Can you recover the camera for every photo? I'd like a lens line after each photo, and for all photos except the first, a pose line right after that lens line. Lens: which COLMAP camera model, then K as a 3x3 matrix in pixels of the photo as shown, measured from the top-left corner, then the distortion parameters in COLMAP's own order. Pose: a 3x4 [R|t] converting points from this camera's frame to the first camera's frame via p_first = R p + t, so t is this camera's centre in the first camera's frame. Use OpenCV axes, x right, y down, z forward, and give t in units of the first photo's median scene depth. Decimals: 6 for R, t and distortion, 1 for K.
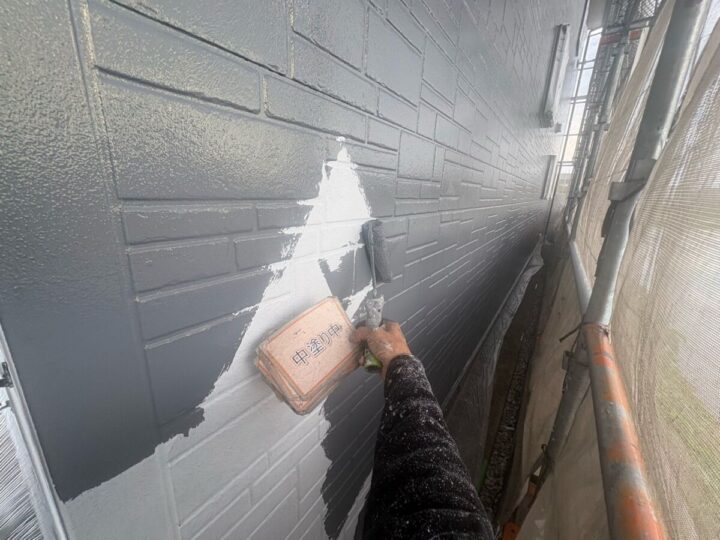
lens RADIAL K [[289.8, 0, 372.4], [0, 289.8, 272.4], [0, 0, 1]] dist [0.002692, -0.001438]
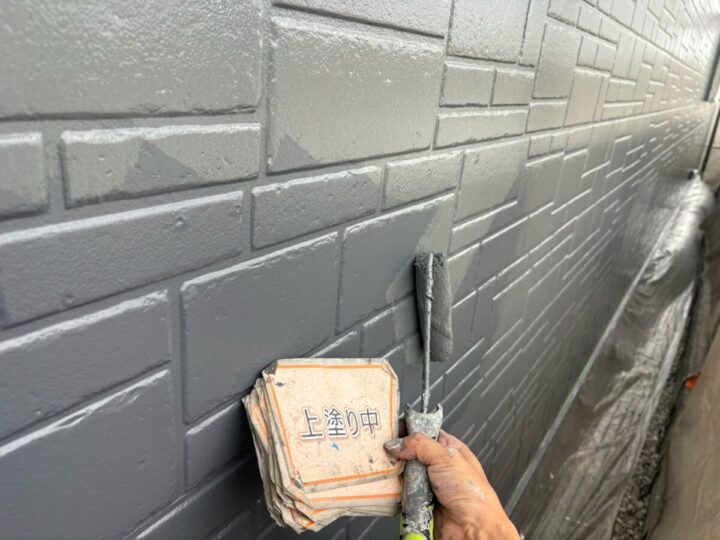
lens RADIAL K [[548.9, 0, 360.8], [0, 548.9, 276.2], [0, 0, 1]] dist [0.020514, -0.030862]
pose [[0.999163, 0.040905, -0.000702, -0.011873], [-0.040697, 0.995531, 0.085215, -0.039178], [0.004185, -0.085115, 0.996362, 0.098728]]
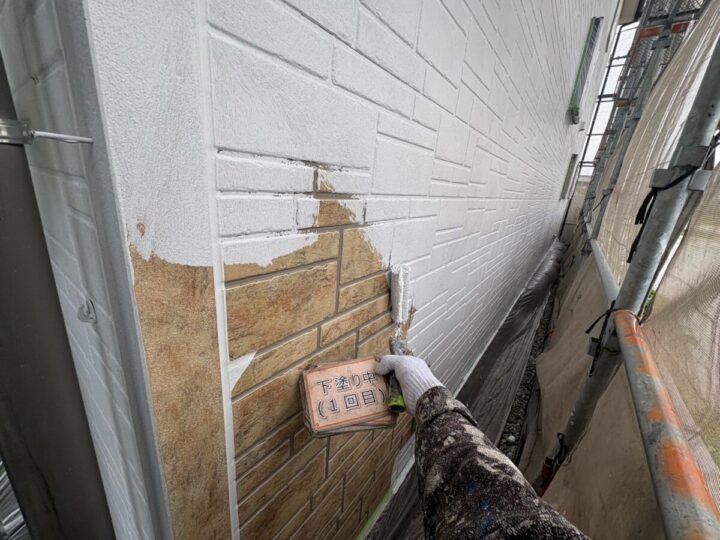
lens RADIAL K [[289.8, 0, 371.7], [0, 289.8, 270.9], [0, 0, 1]] dist [0.002692, -0.001438]
pose [[0.997852, 0.058631, -0.029218, -0.042210], [-0.057956, 0.998044, 0.023452, 0.029430], [0.030536, -0.021708, 0.999298, -0.016309]]
